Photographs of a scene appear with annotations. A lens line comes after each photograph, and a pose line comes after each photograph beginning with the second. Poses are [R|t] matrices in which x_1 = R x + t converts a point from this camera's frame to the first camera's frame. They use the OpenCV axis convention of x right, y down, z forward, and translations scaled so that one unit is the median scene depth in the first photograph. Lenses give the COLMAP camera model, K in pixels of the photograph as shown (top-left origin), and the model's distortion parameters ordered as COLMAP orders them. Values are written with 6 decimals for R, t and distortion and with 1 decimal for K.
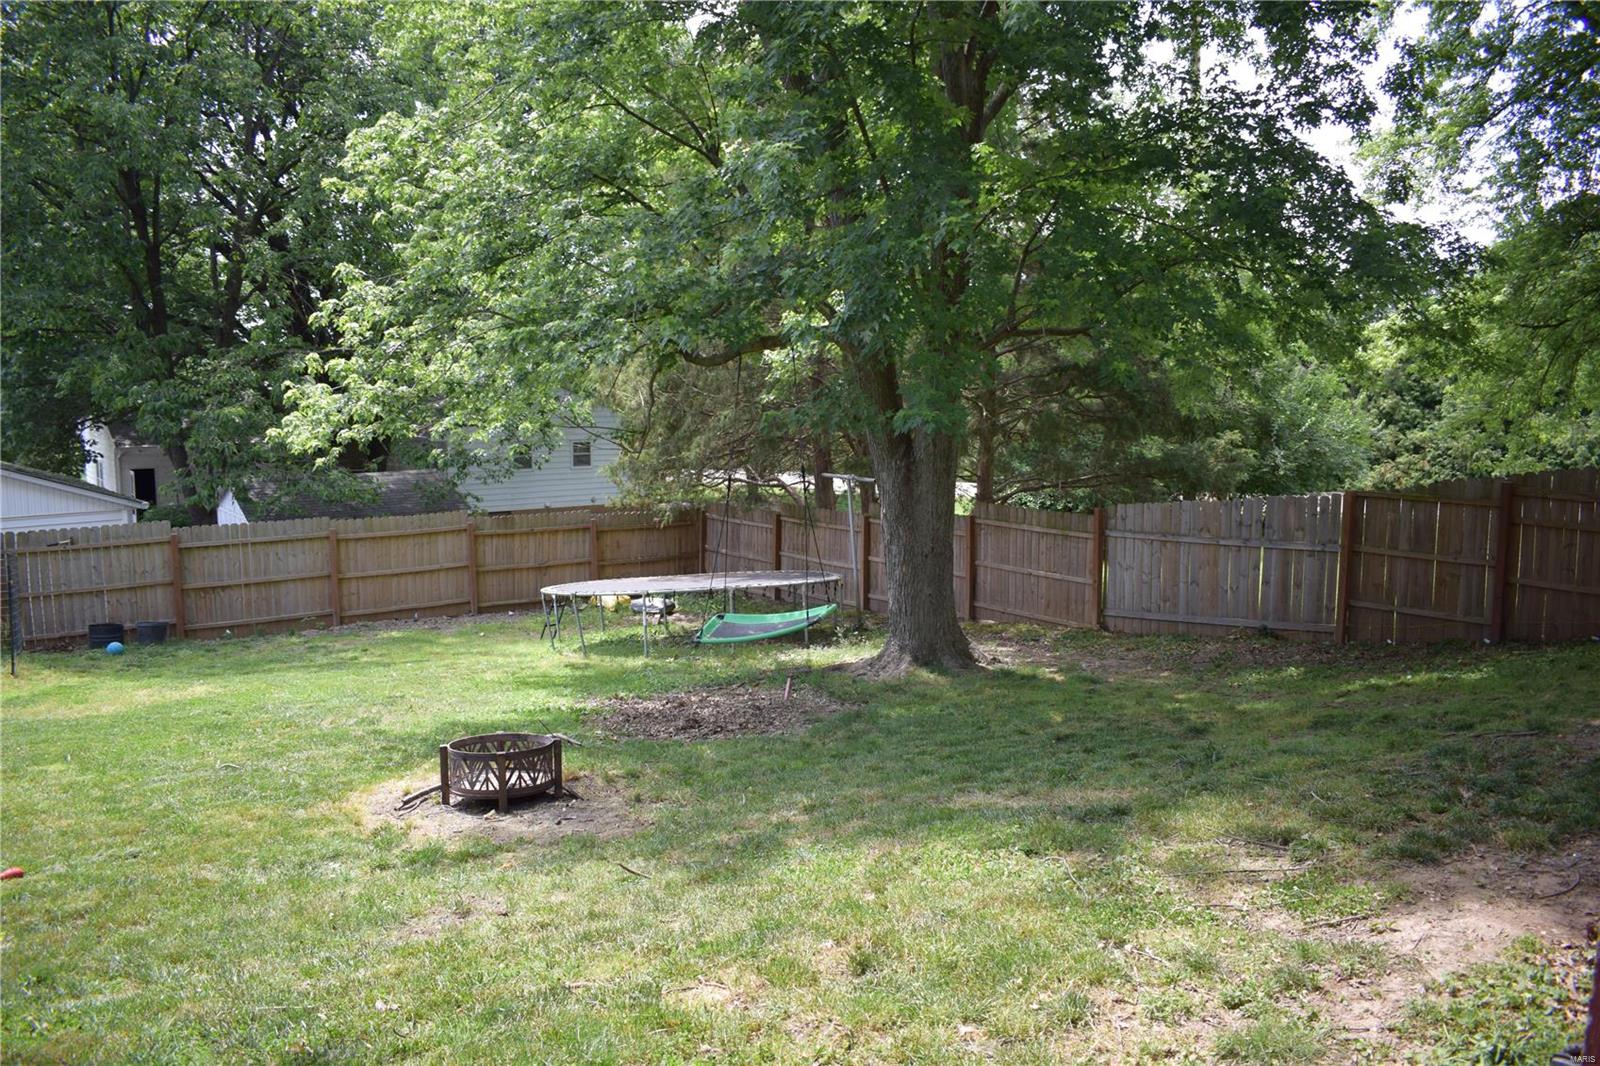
lens RADIAL K [[1245.6, 0, 800.0], [0, 1245.6, 533.0], [0, 0, 1]] dist [-0.096016, 0.015107]
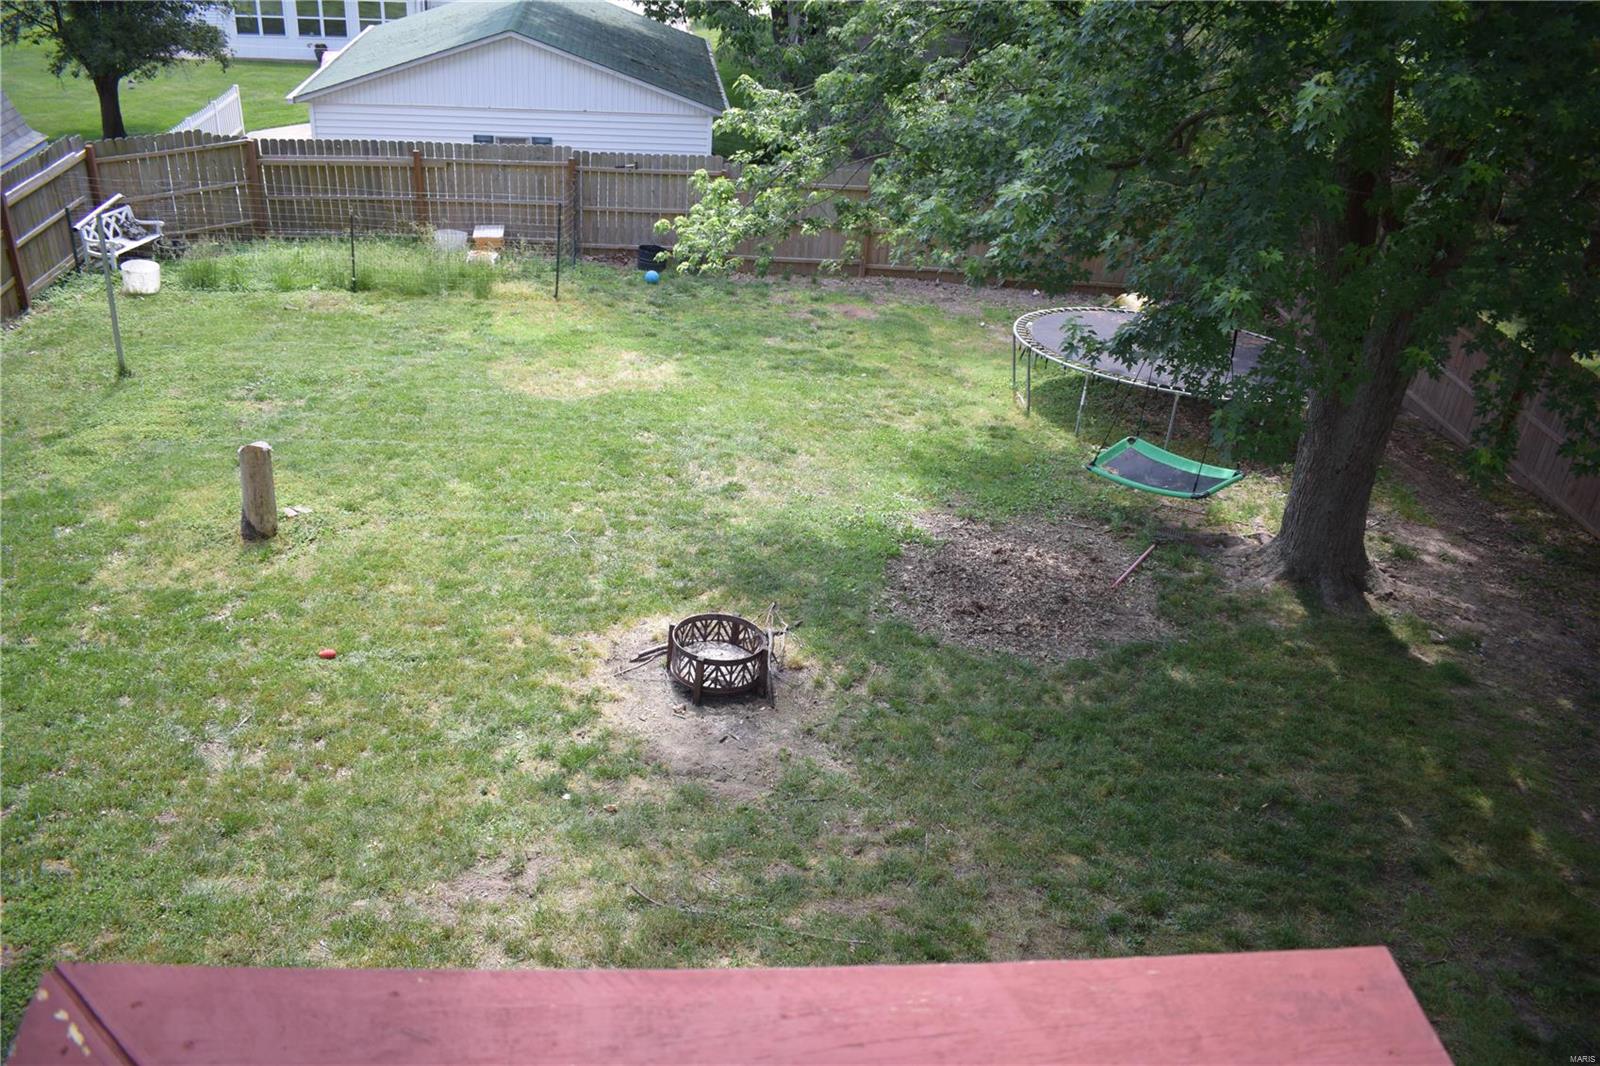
lens RADIAL K [[1259.4, 0, 800.0], [0, 1259.4, 533.0], [0, 0, 1]] dist [-0.088036, 0.003789]
pose [[0.836156, 0.328644, -0.439131, 0.129334], [-0.138700, 0.901288, 0.410418, -0.175901], [0.530664, -0.282266, 0.799200, 0.070507]]
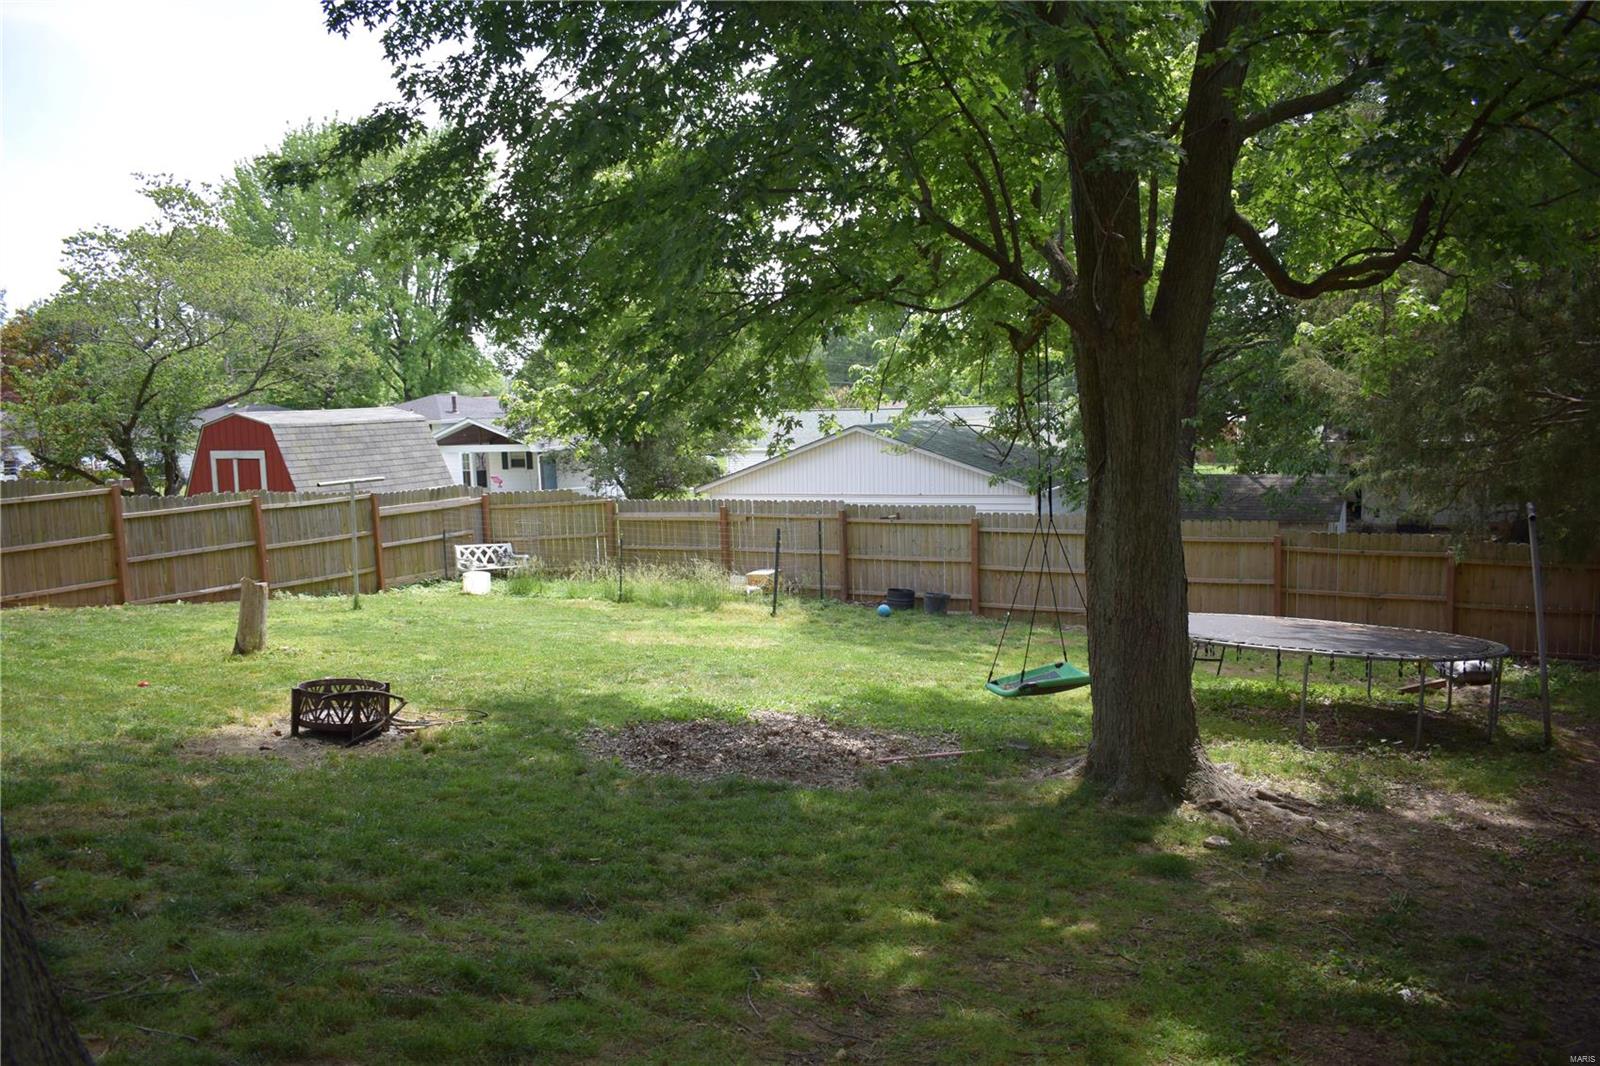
lens RADIAL K [[1237.8, 0, 799.8], [0, 1237.8, 536.2], [0, 0, 1]] dist [-0.092136, 0.009045]
pose [[0.403916, 0.087422, -0.910609, 0.449863], [-0.083082, 0.994815, 0.058654, -0.036348], [0.911015, 0.051964, 0.409085, 0.409286]]
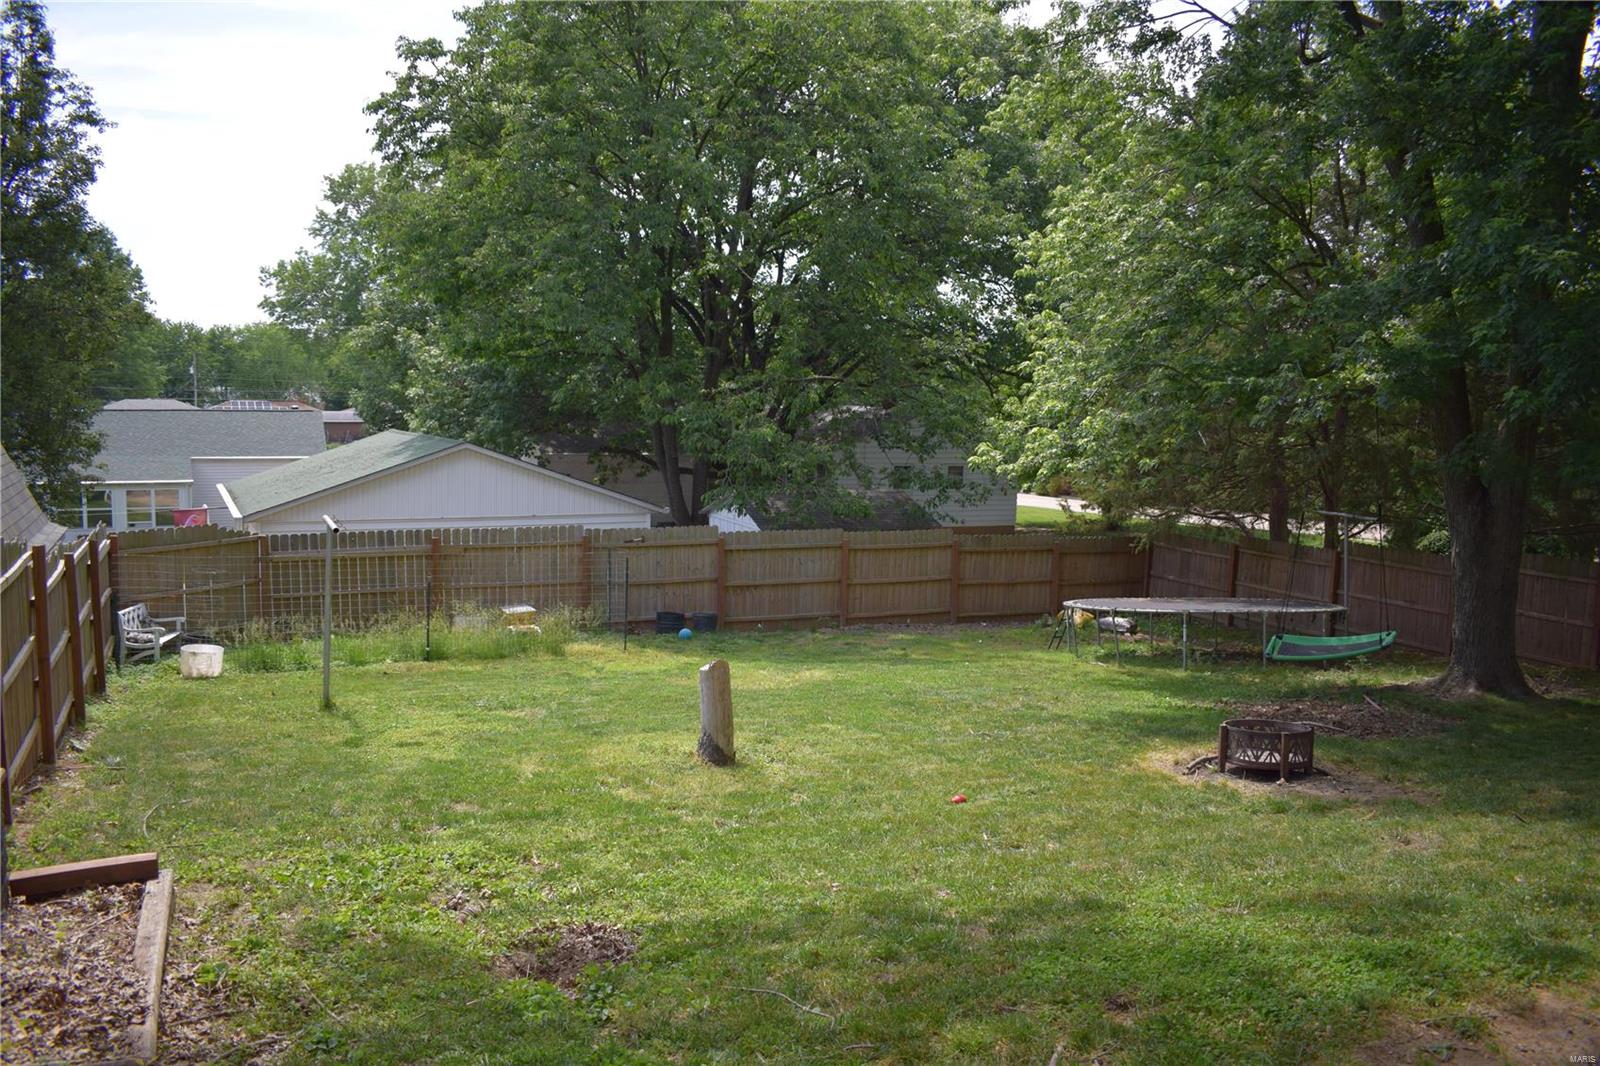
lens RADIAL K [[1245.6, 0, 800.0], [0, 1245.6, 533.0], [0, 0, 1]] dist [-0.096016, 0.015107]
pose [[0.976211, 0.047511, -0.211556, -0.199548], [-0.051124, 0.998624, -0.011640, 0.006731], [0.210712, 0.022179, 0.977297, -0.134472]]
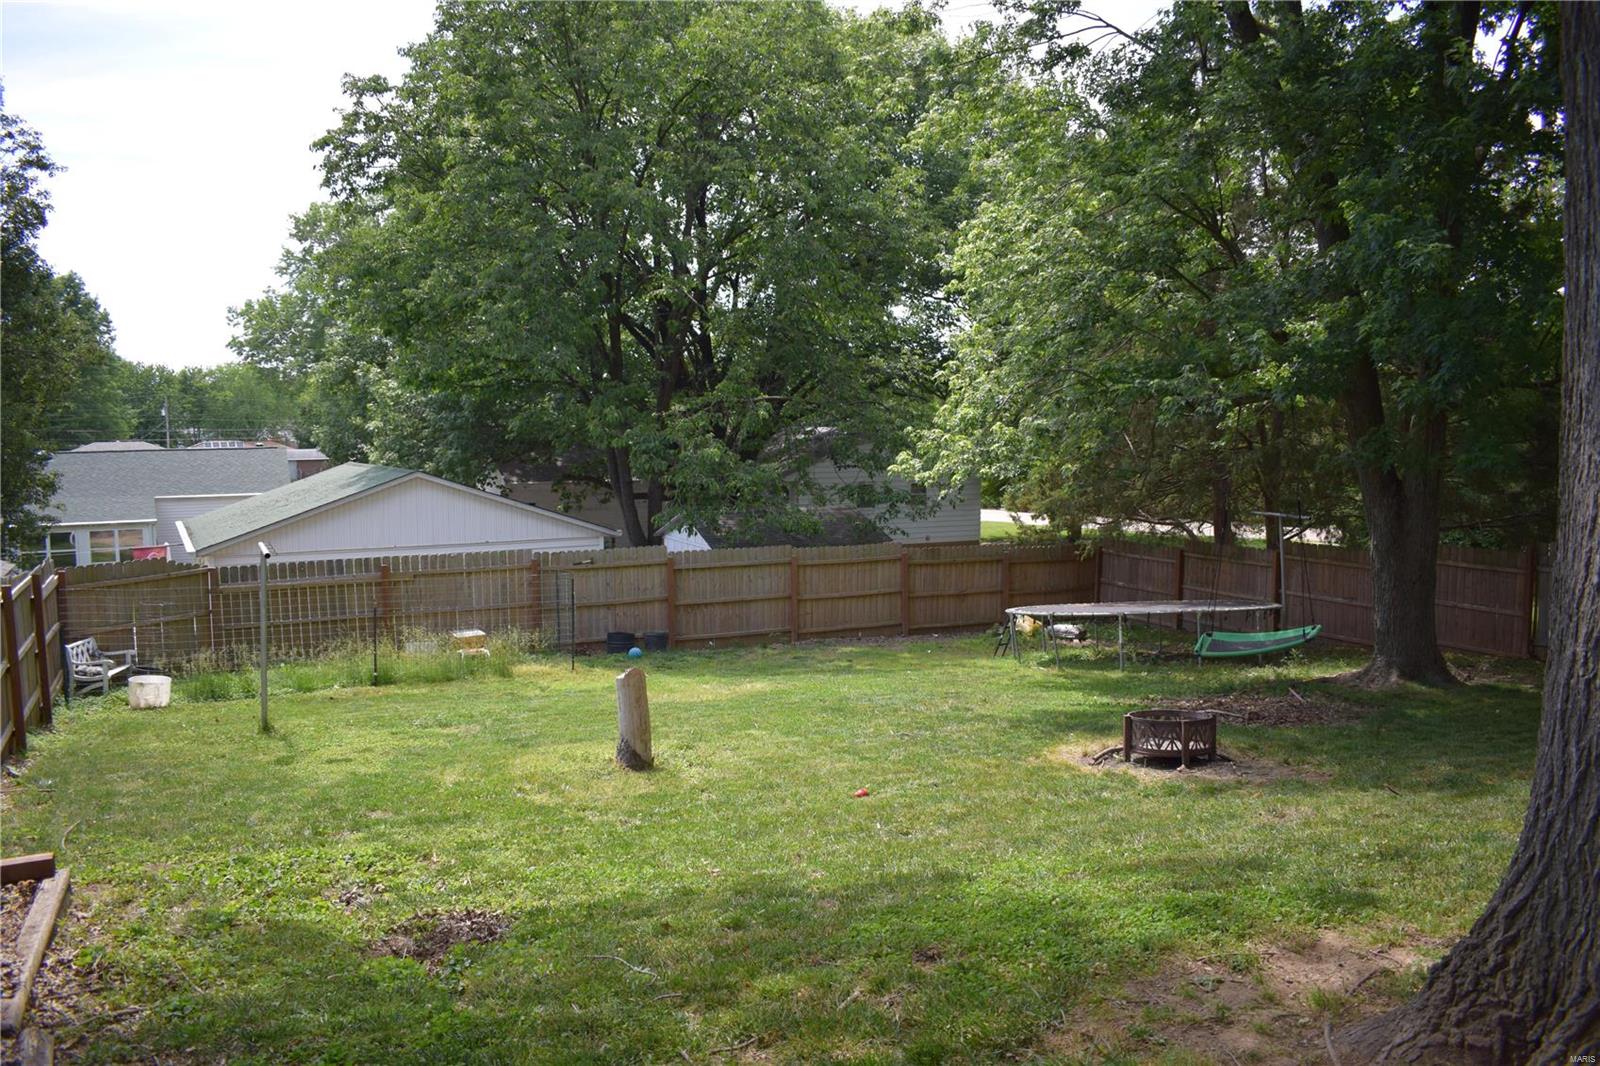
lens RADIAL K [[1245.6, 0, 800.0], [0, 1245.6, 533.0], [0, 0, 1]] dist [-0.096016, 0.015107]
pose [[0.980224, 0.012908, -0.197471, -0.163454], [-0.019602, 0.999296, -0.031979, 0.013758], [0.196919, 0.035218, 0.979787, -0.143234]]
